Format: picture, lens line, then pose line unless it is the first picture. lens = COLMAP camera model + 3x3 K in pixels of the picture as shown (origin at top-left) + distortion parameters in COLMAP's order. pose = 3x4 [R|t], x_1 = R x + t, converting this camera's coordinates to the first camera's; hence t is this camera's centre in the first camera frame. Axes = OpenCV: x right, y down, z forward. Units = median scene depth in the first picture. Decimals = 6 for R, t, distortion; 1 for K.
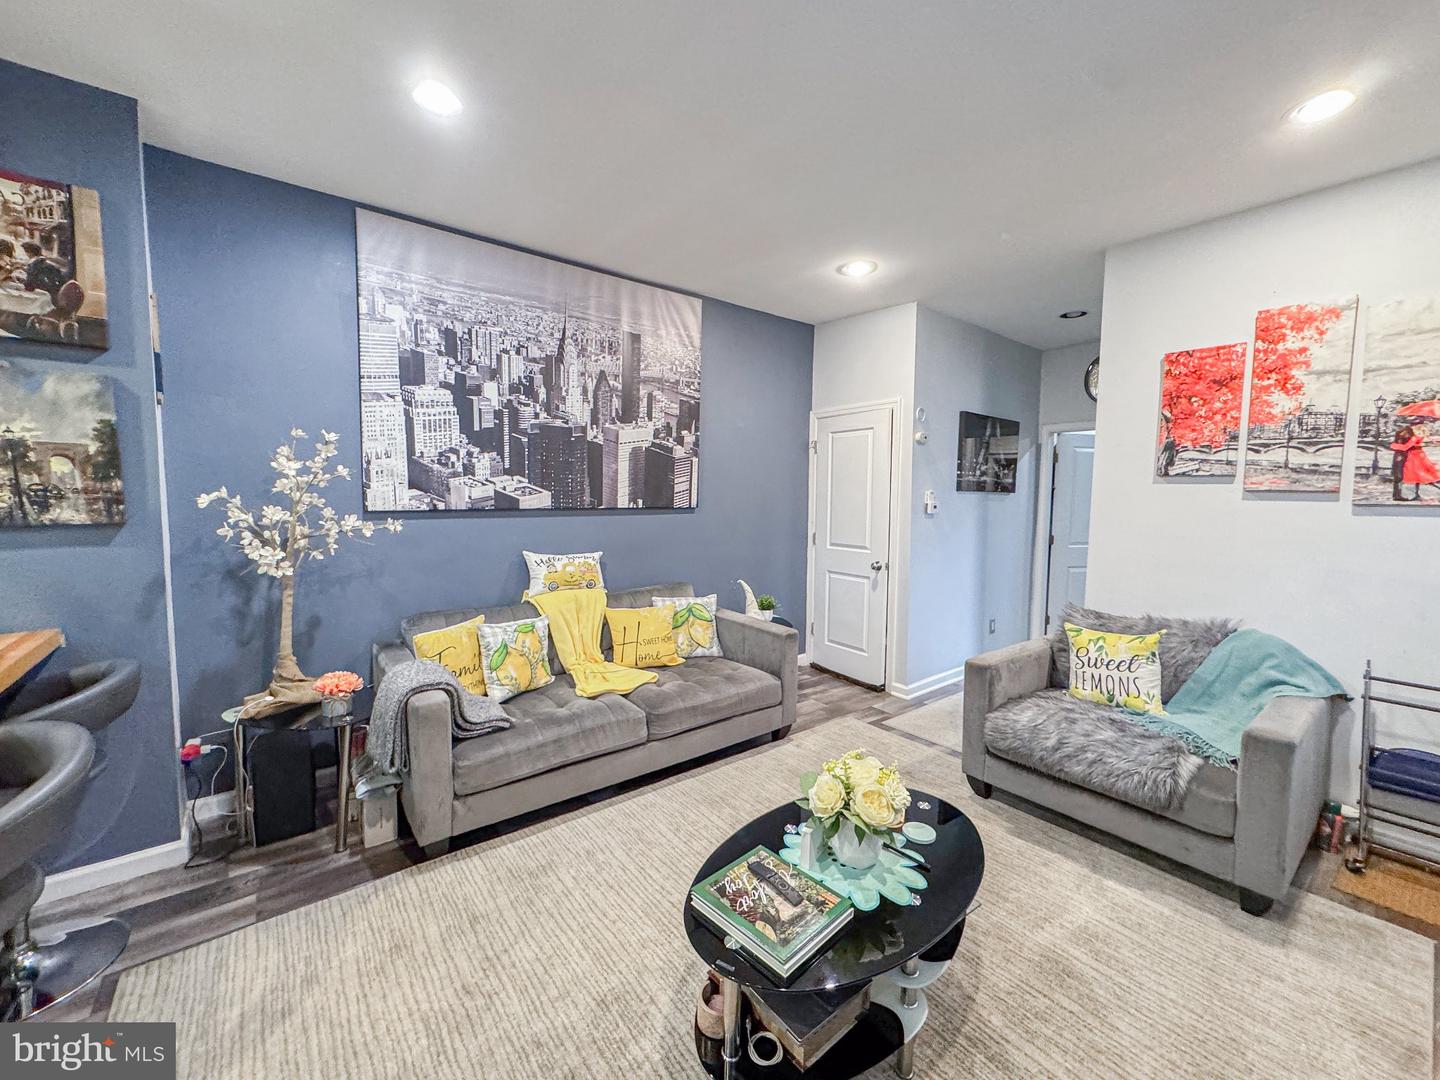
lens RADIAL K [[574.4, 0, 715.8], [0, 574.4, 537.5], [0, 0, 1]] dist [-0.001825, 0.000217]
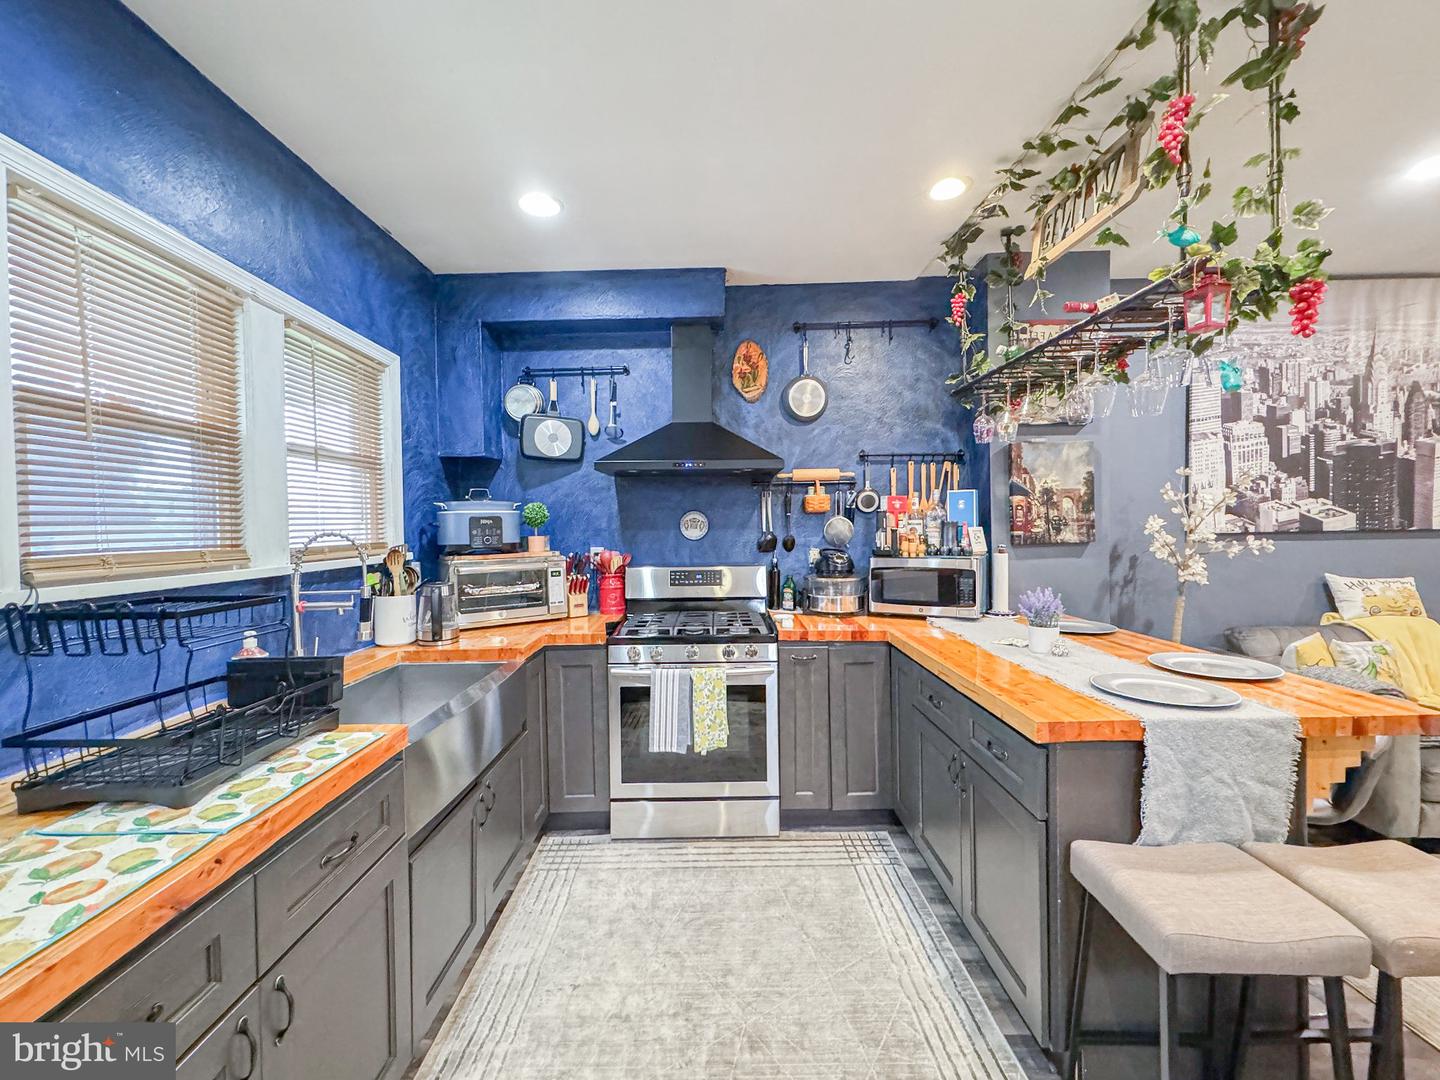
lens RADIAL K [[574.4, 0, 717.6], [0, 574.4, 536.7], [0, 0, 1]] dist [-0.001825, 0.000217]
pose [[0.783067, -0.007860, -0.621888, -0.576693], [-0.024217, 0.998777, -0.043116, 0.030498], [0.621466, 0.048823, 0.781918, -0.467407]]
